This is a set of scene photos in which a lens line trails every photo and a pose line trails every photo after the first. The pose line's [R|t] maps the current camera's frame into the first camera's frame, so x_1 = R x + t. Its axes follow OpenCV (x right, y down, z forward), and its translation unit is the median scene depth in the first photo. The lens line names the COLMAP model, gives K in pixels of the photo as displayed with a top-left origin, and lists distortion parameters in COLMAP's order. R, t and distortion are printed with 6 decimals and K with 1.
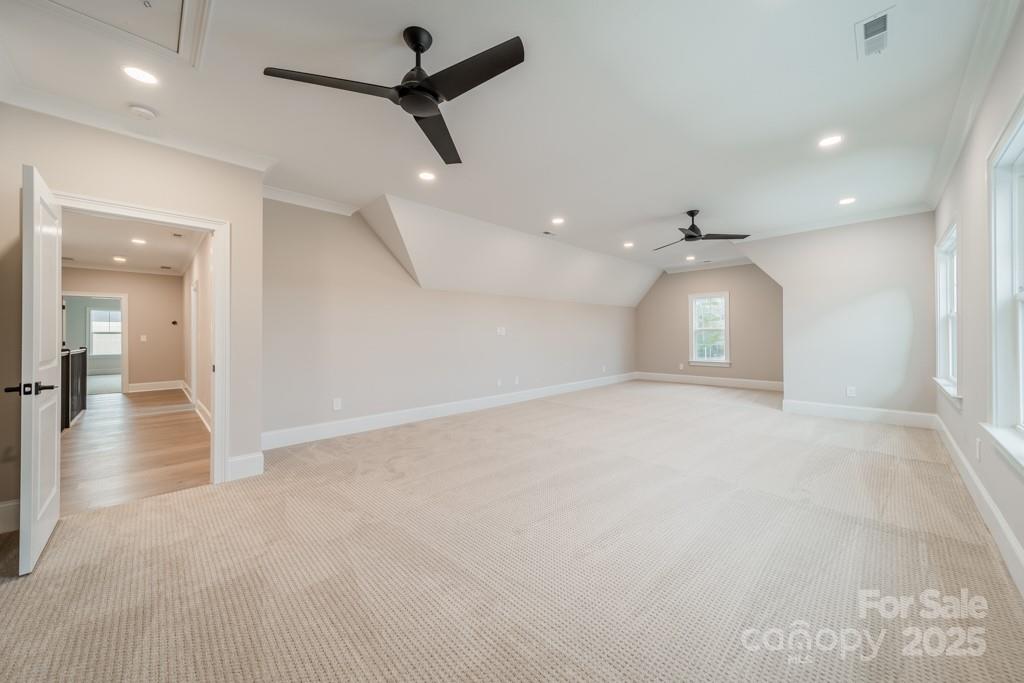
lens RADIAL K [[364.1, 0, 512.0], [0, 364.1, 341.5], [0, 0, 1]] dist [0.006680, -0.000079]
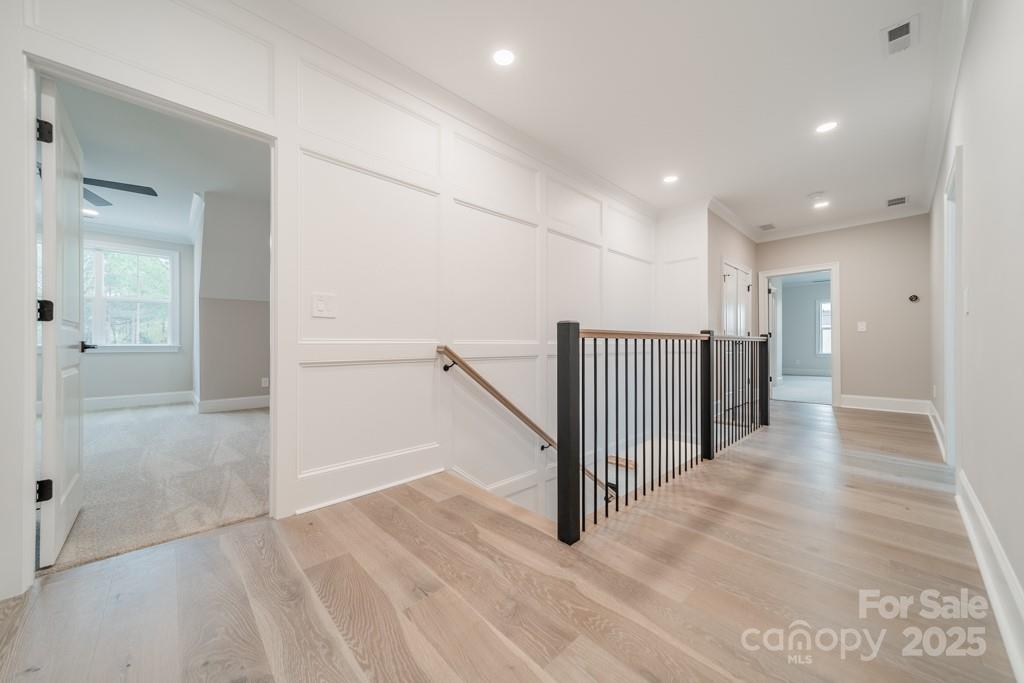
lens RADIAL K [[368.1, 0, 509.0], [0, 368.1, 342.2], [0, 0, 1]] dist [0.000231, -0.000026]
pose [[-0.029234, -0.001413, -0.999572, -0.350489], [-0.003929, 0.999991, -0.001299, 0.022700], [0.999565, 0.003889, -0.029239, 0.411245]]
